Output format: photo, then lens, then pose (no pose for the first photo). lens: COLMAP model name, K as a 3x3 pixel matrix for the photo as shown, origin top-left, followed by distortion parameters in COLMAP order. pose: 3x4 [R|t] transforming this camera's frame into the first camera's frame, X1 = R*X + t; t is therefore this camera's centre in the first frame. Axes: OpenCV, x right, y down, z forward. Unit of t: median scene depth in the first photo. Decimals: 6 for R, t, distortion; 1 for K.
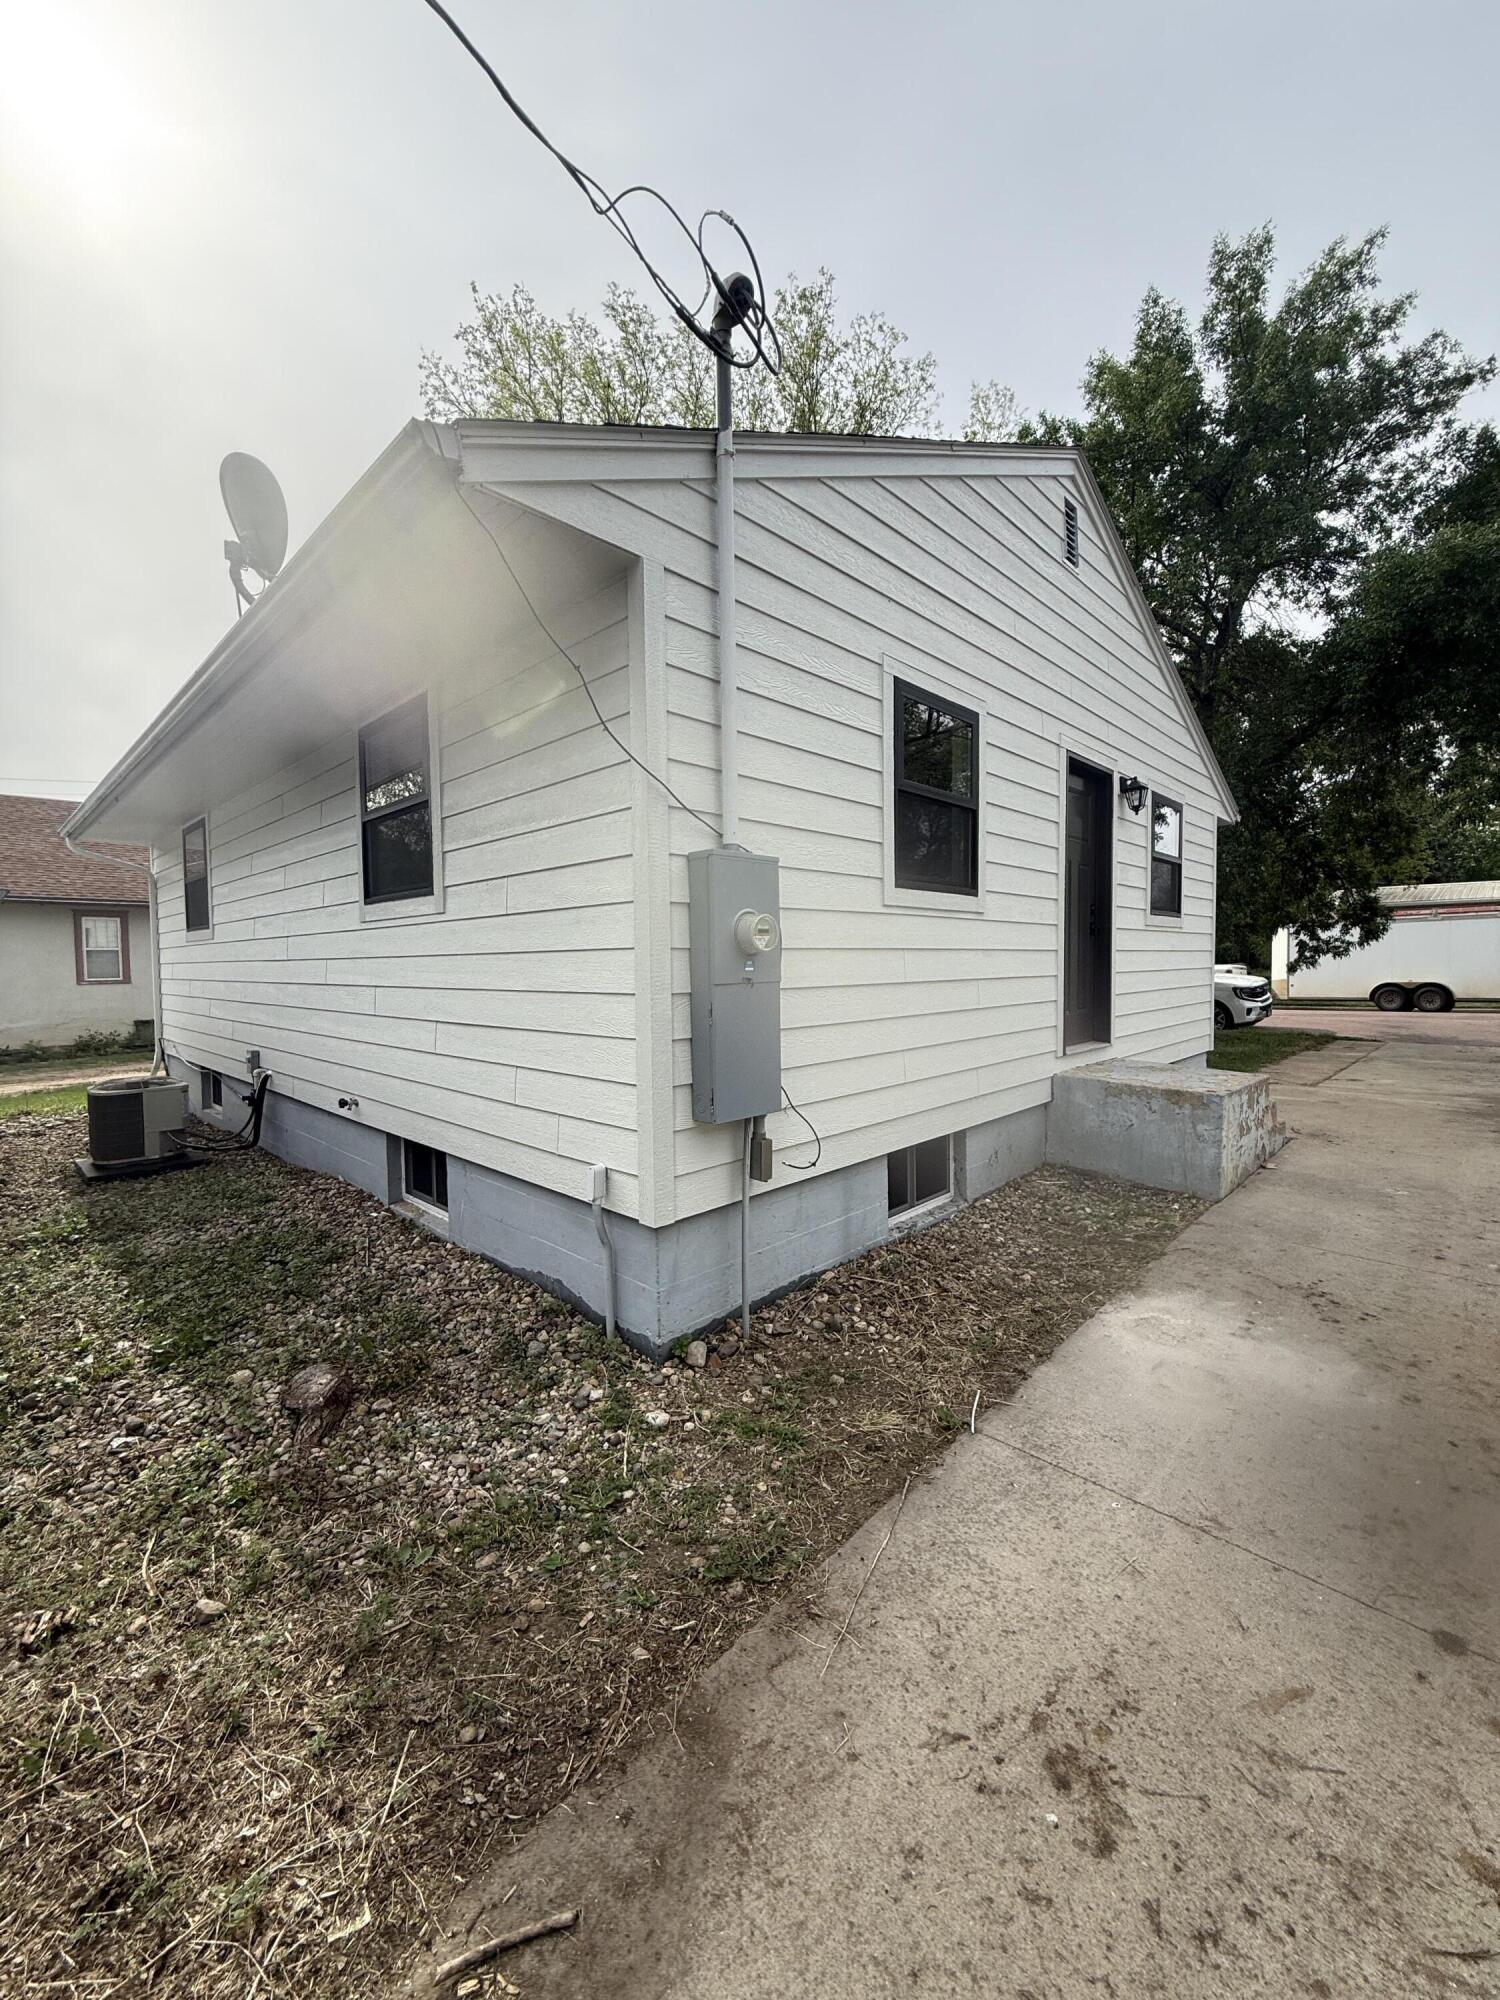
lens RADIAL K [[795.1, 0, 747.5], [0, 795.1, 999.1], [0, 0, 1]] dist [0.000037, -0.000213]
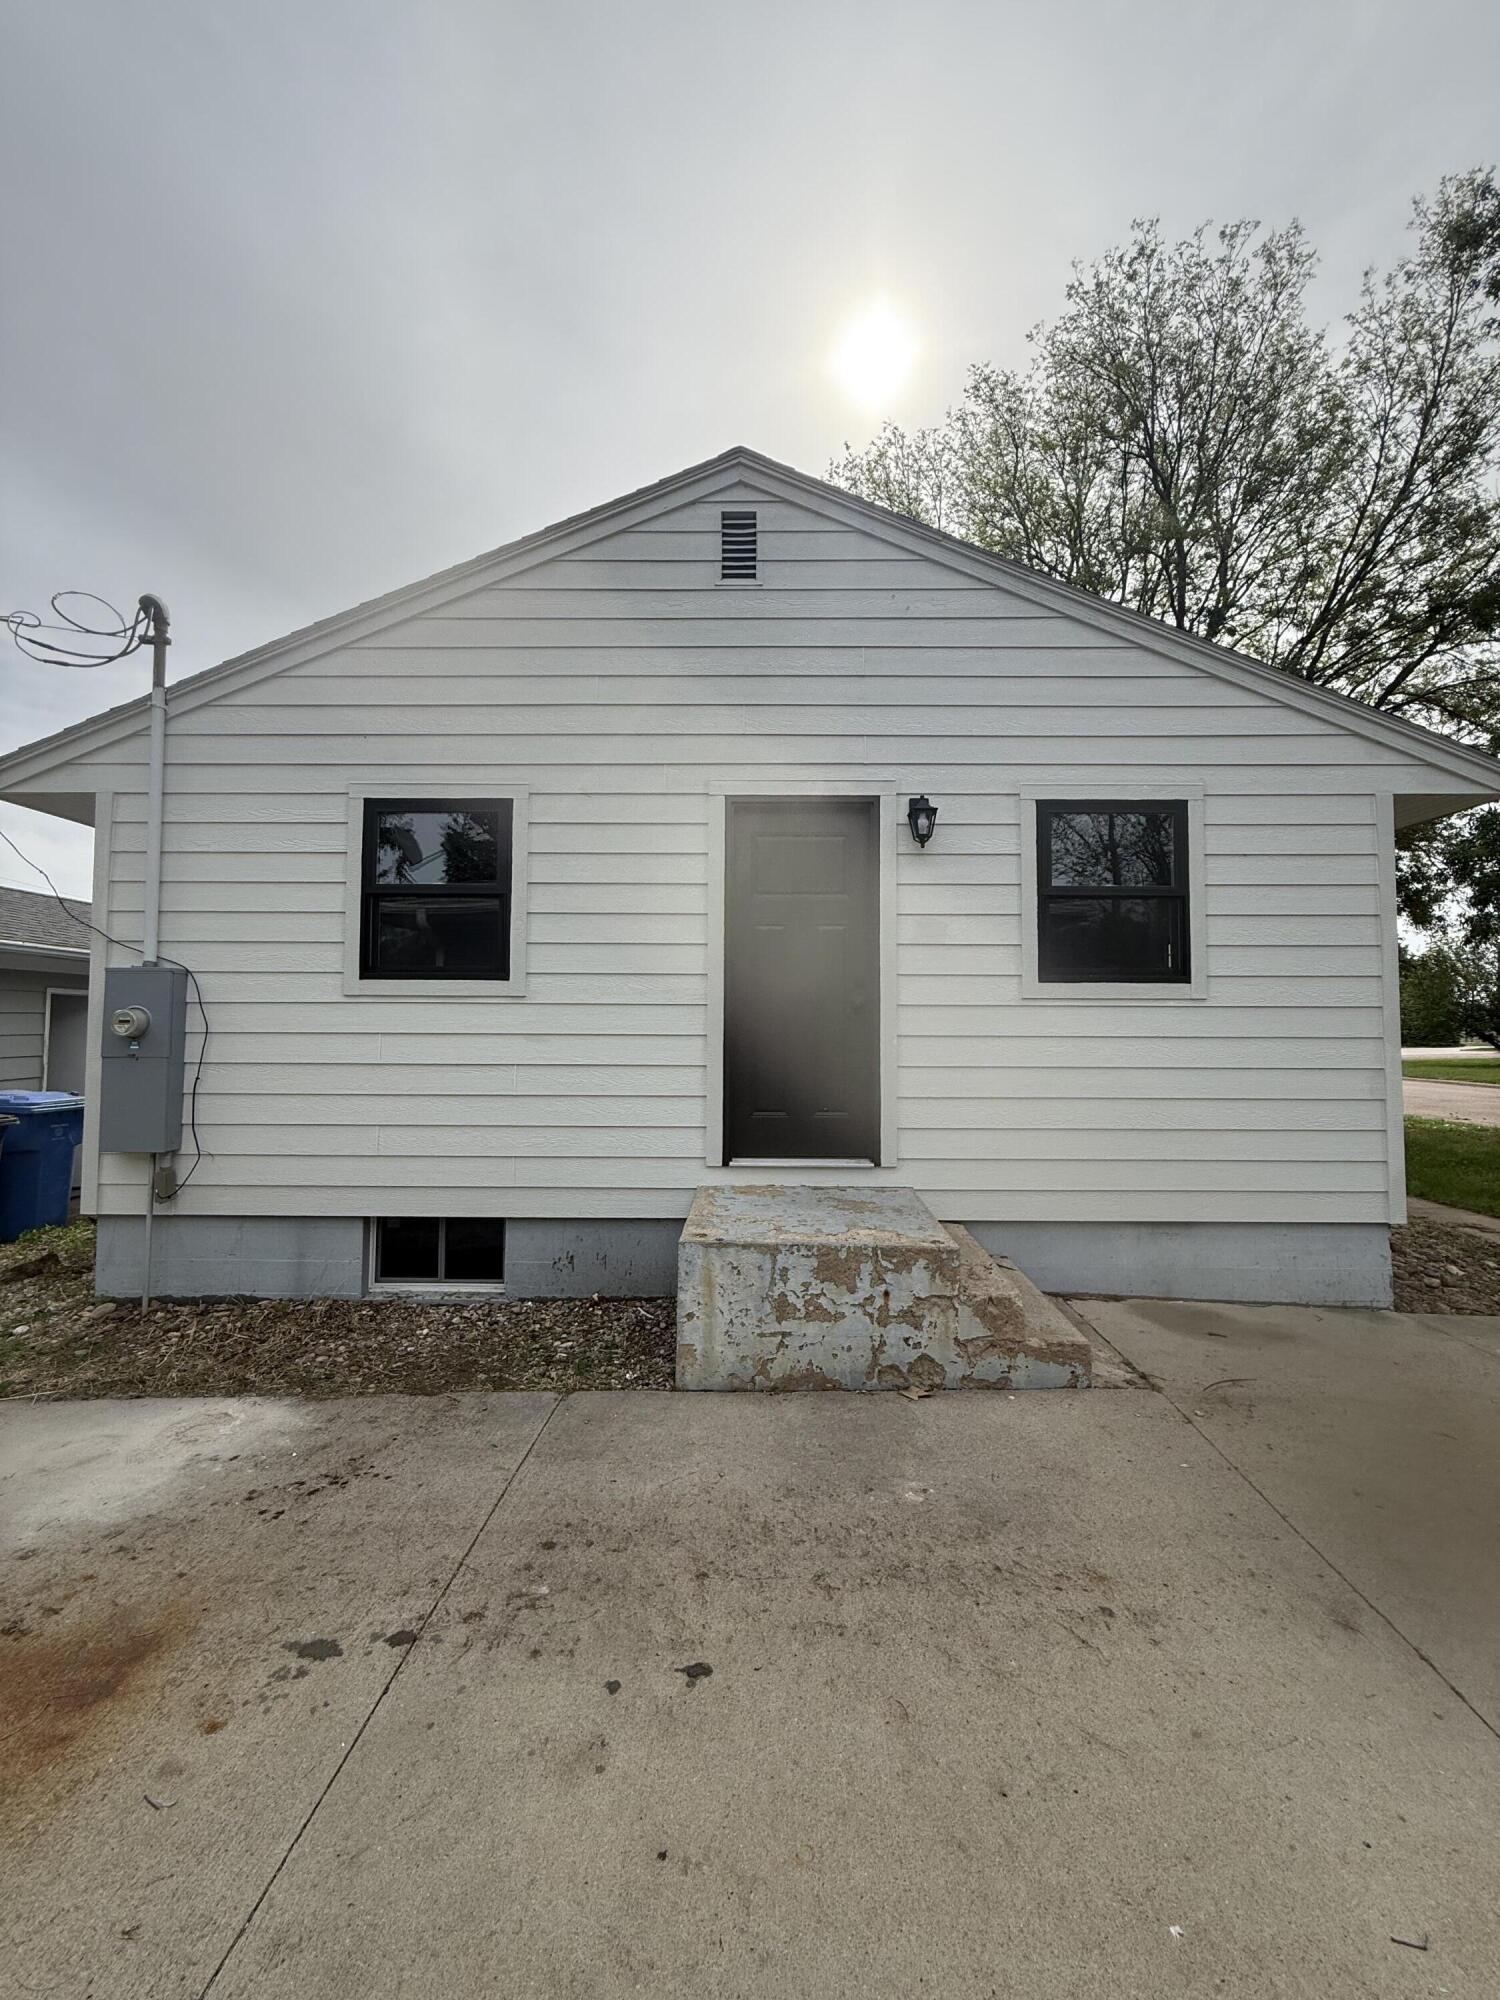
lens RADIAL K [[795.1, 0, 753.4], [0, 795.1, 997.4], [0, 0, 1]] dist [0.000037, -0.000213]
pose [[0.680807, -0.016765, -0.732271, 1.445473], [-0.044608, 0.996933, -0.064298, -0.068214], [0.731104, 0.076440, 0.677971, 0.665577]]
